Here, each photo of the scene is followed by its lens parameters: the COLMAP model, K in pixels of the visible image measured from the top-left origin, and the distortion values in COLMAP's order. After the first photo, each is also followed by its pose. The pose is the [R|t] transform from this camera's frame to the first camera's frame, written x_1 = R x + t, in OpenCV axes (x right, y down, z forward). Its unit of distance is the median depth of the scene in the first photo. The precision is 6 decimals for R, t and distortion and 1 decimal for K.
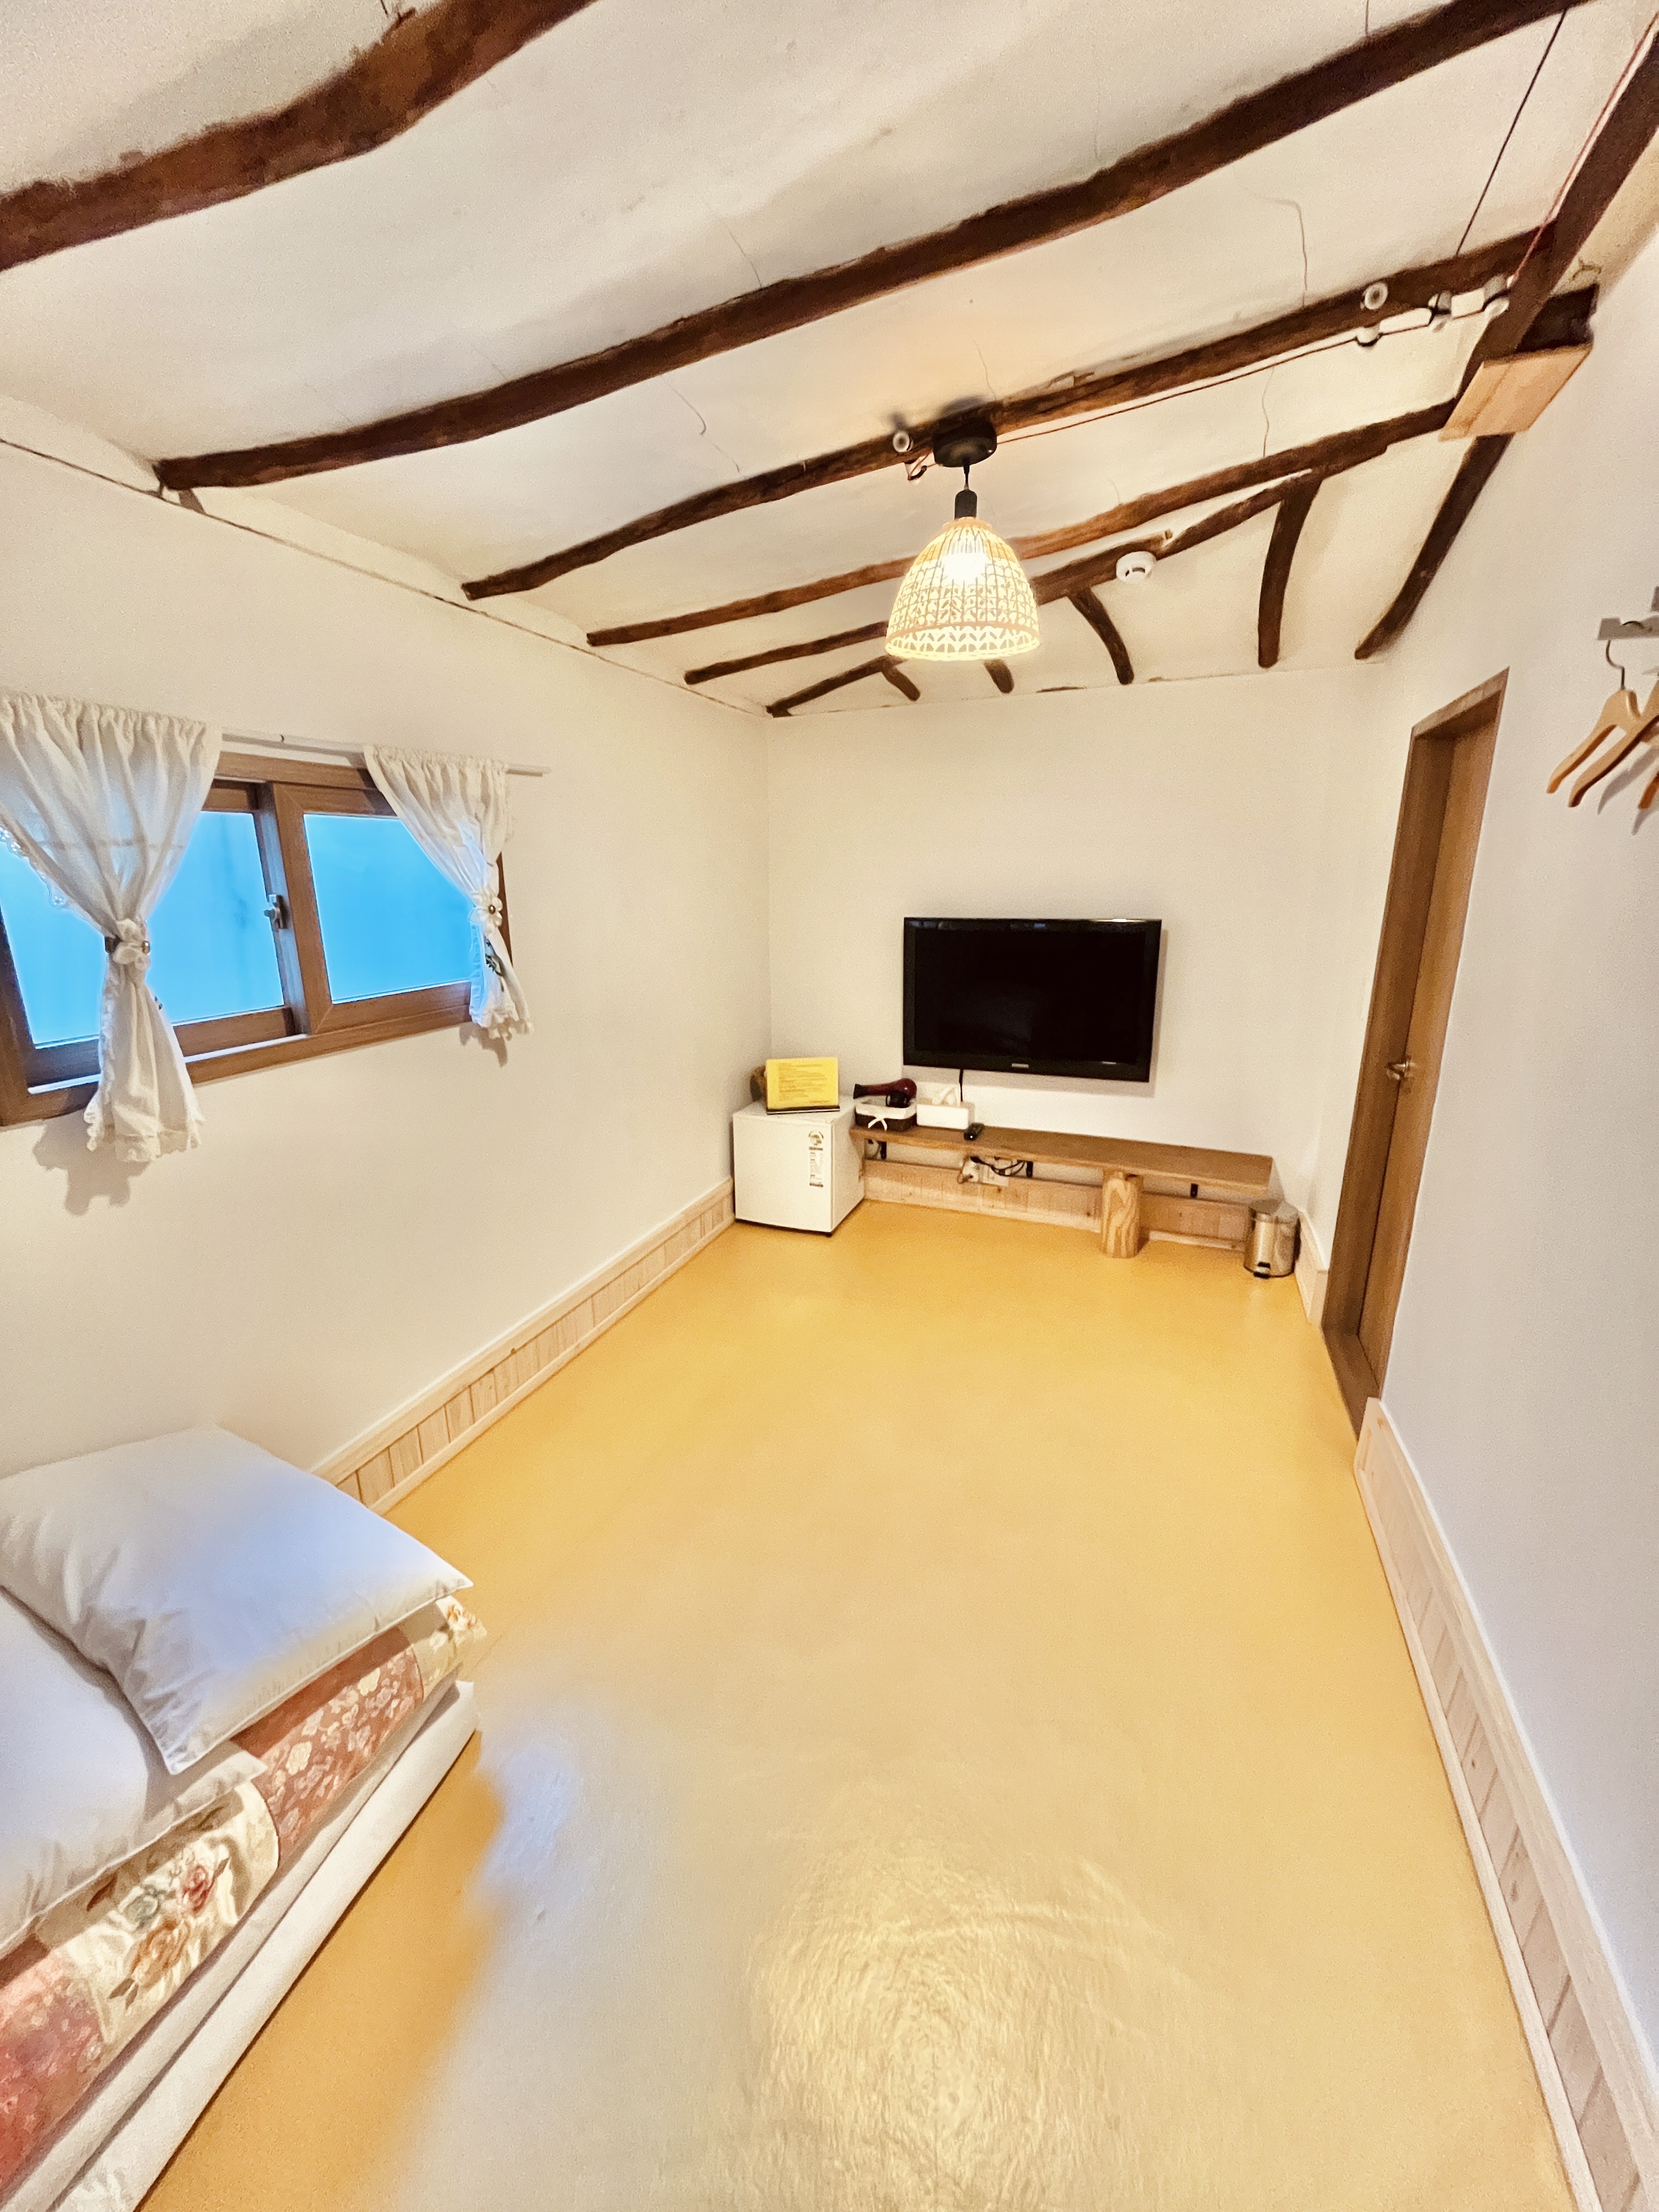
lens RADIAL K [[891.6, 0, 829.5], [0, 891.6, 1102.6], [0, 0, 1]] dist [-0.004715, -0.000472]
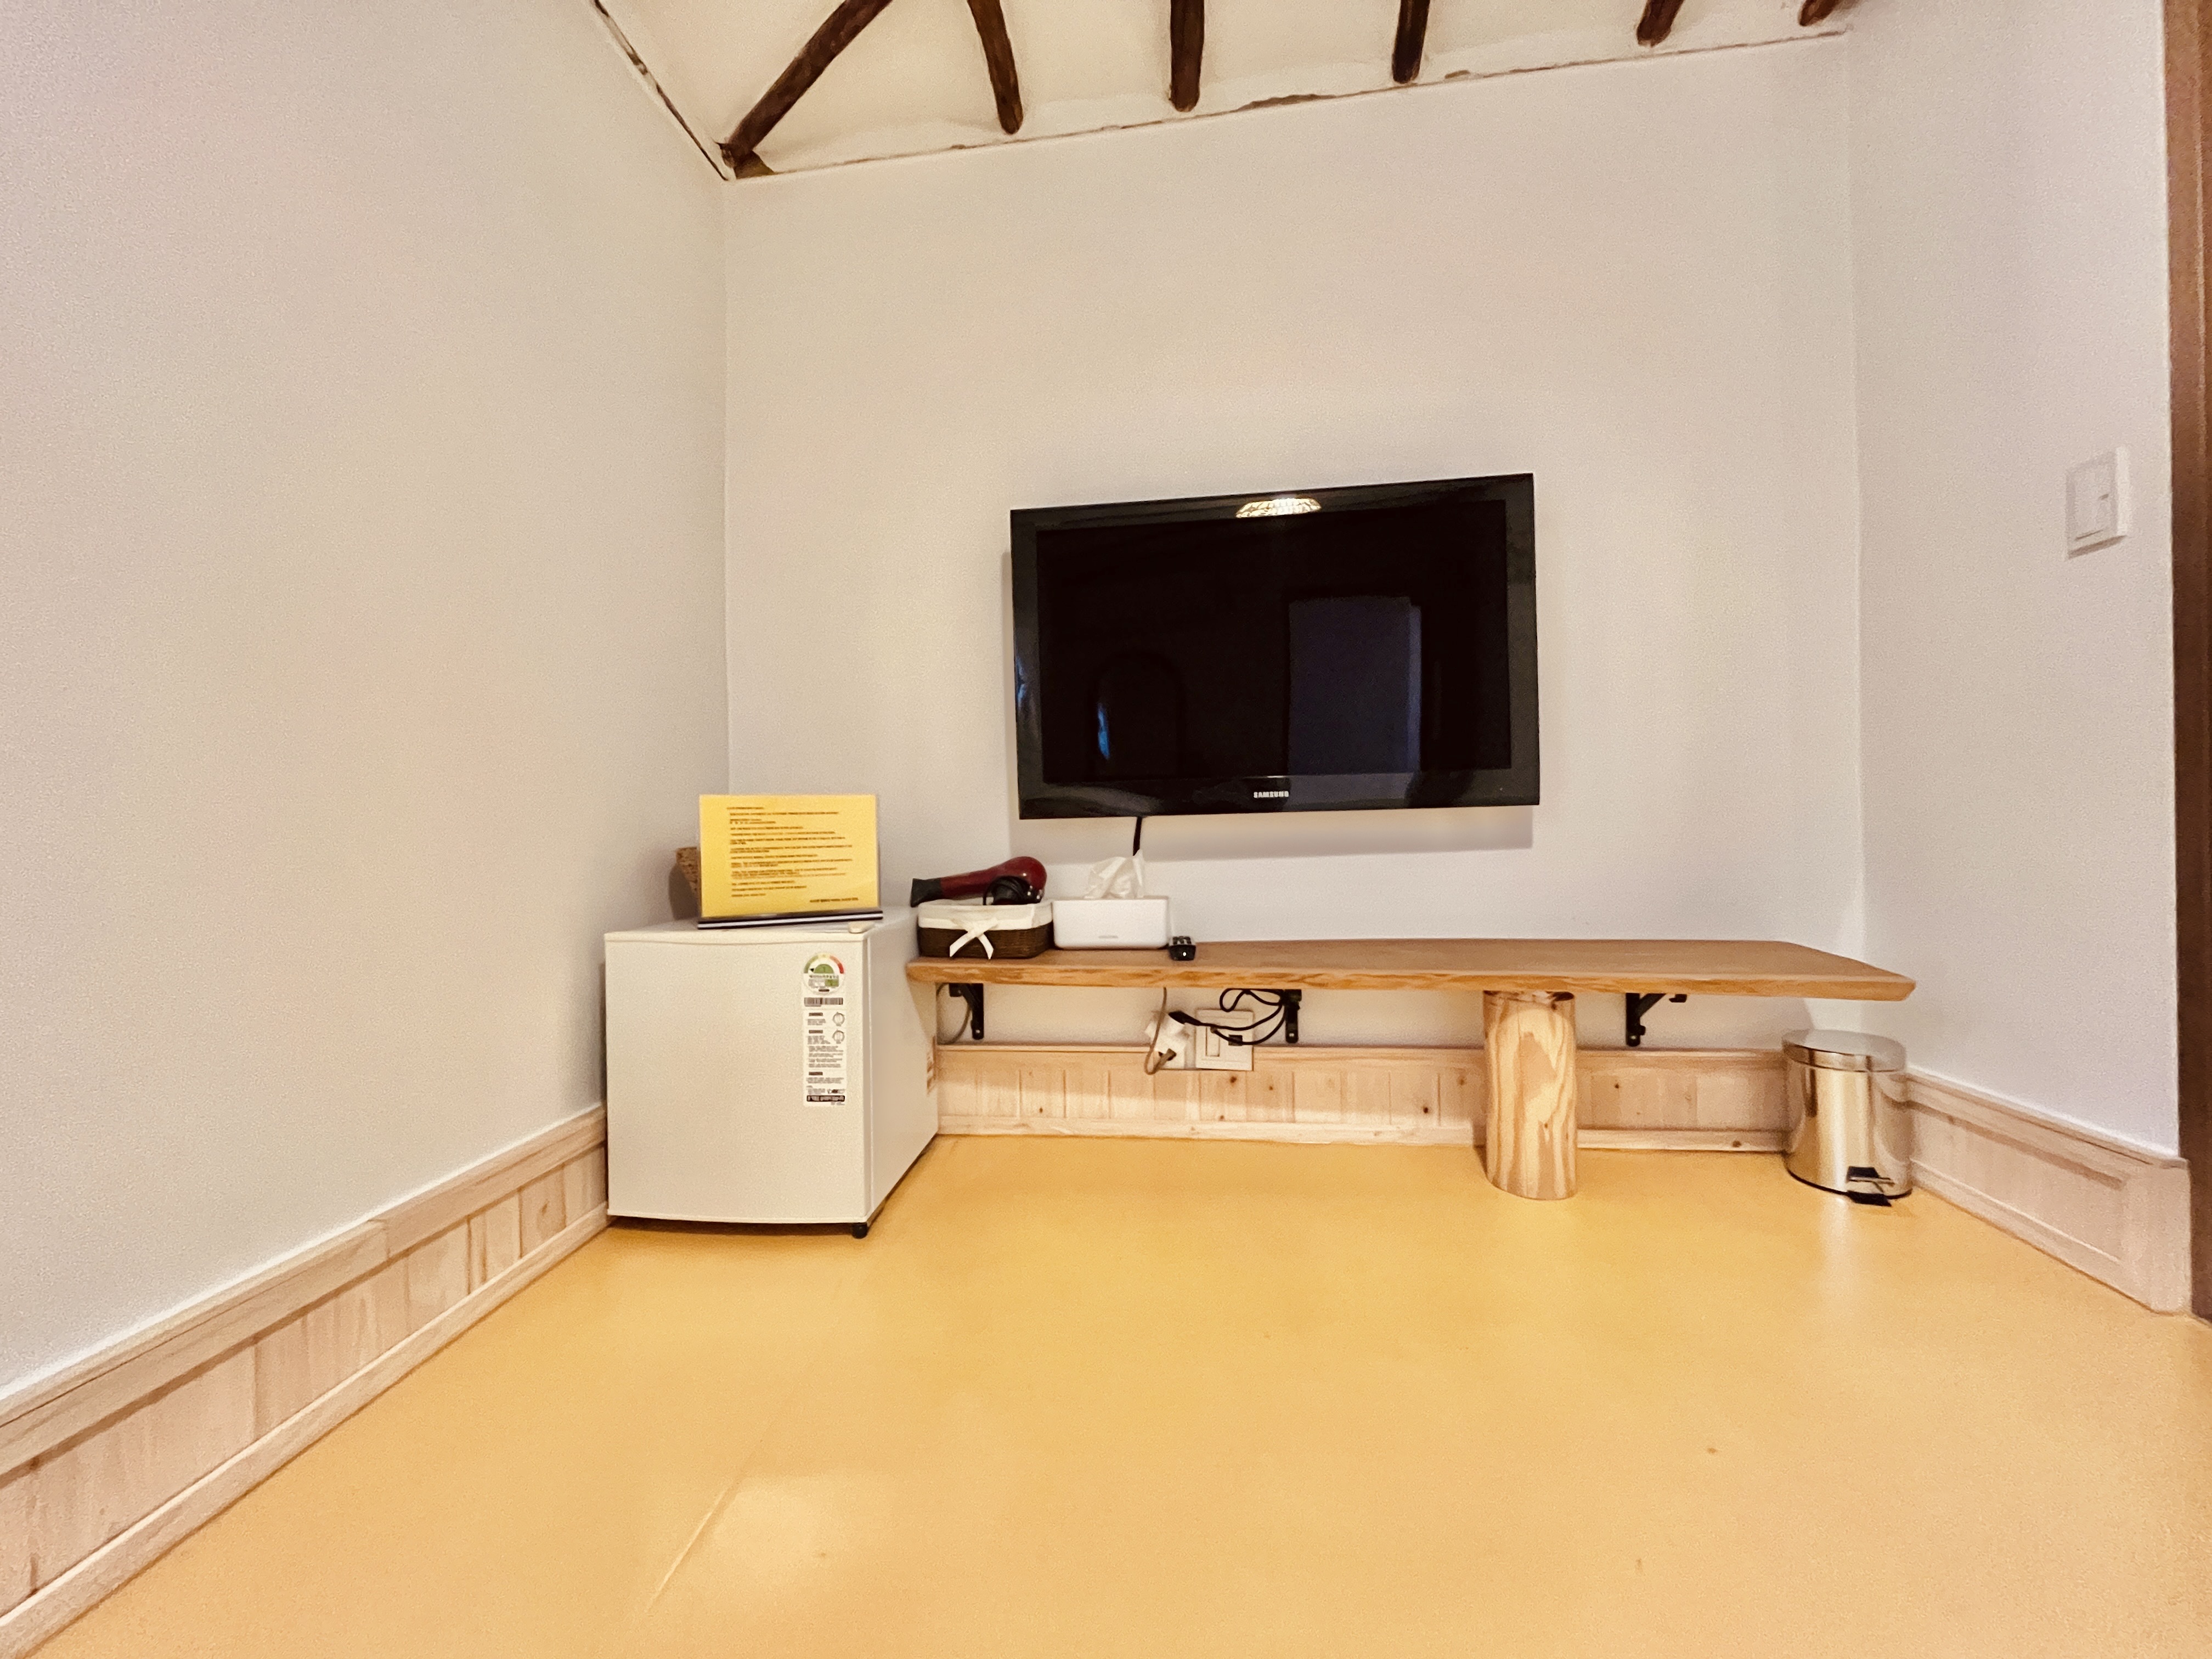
lens RADIAL K [[891.6, 0, 1101.7], [0, 891.6, 816.9], [0, 0, 1]] dist [-0.004715, -0.000472]
pose [[0.964318, -0.011389, 0.264501, 0.000265], [0.080470, 0.964414, -0.251852, 0.085320], [-0.252221, 0.264150, 0.930919, 0.596086]]
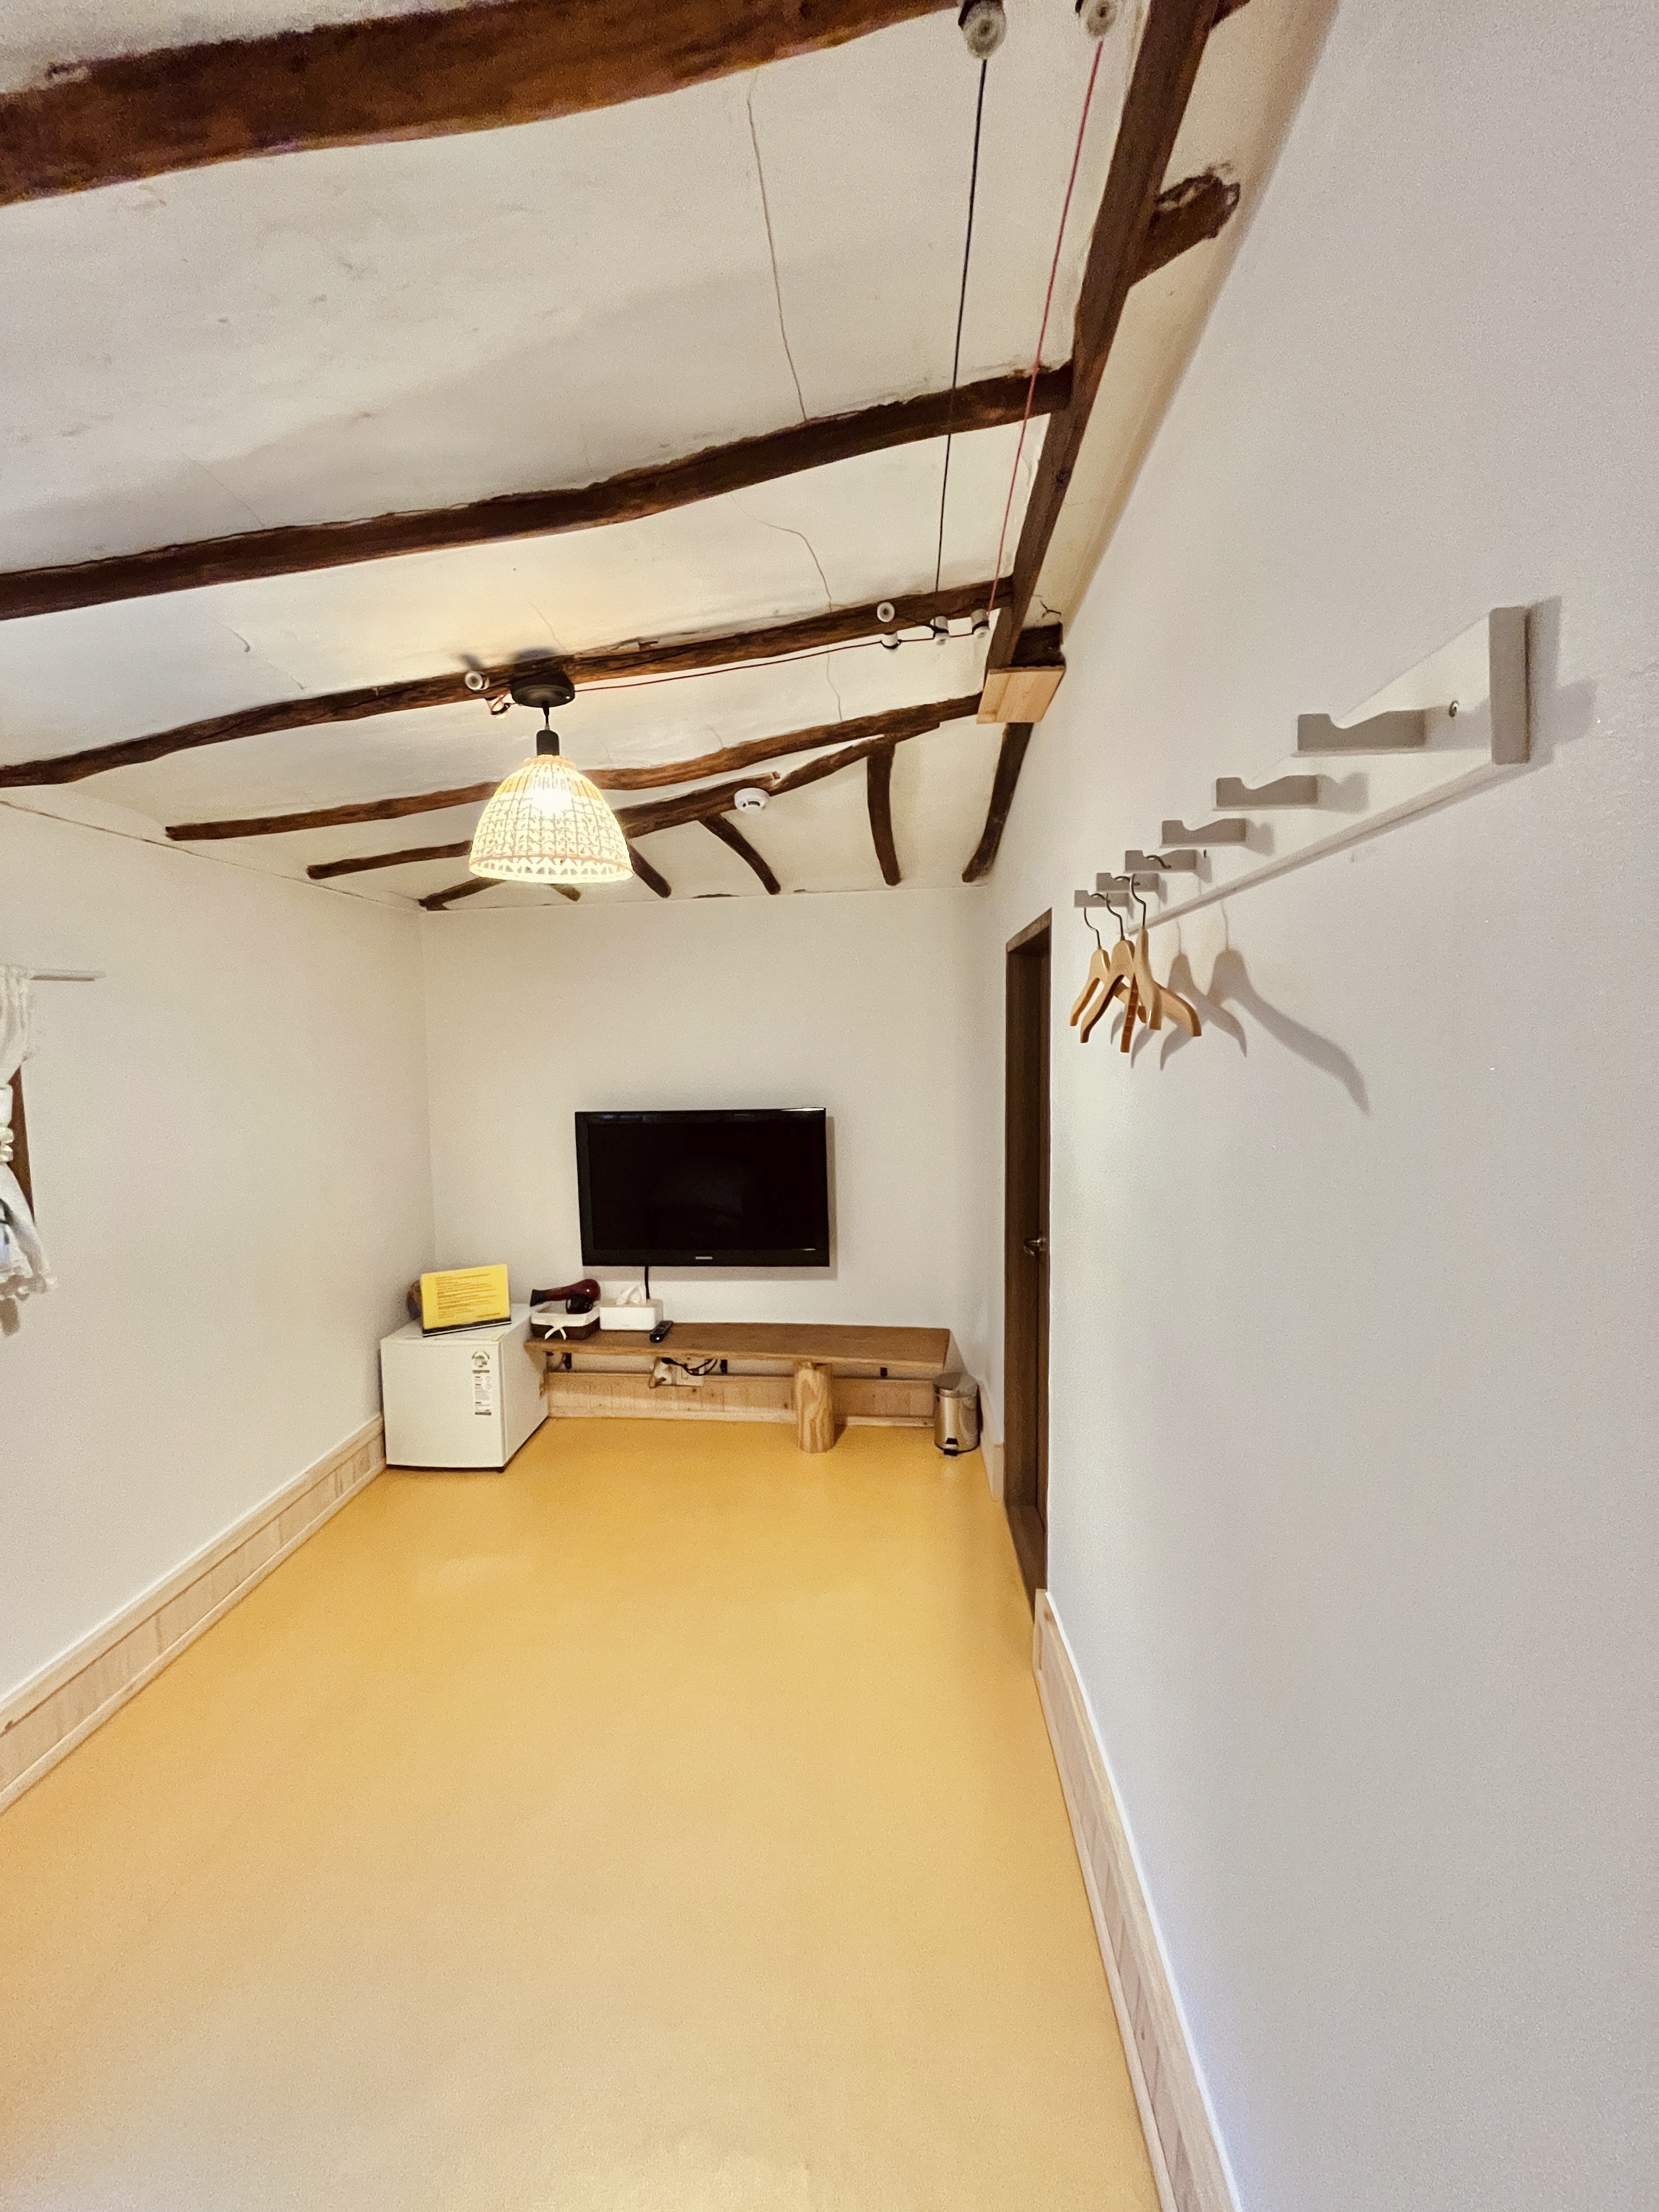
lens RADIAL K [[891.6, 0, 832.3], [0, 891.6, 1100.8], [0, 0, 1]] dist [-0.004715, -0.000472]
pose [[0.956876, -0.032384, 0.288685, 0.074839], [0.083928, 0.982207, -0.168007, -0.035676], [-0.278108, 0.184990, 0.942568, 0.014953]]
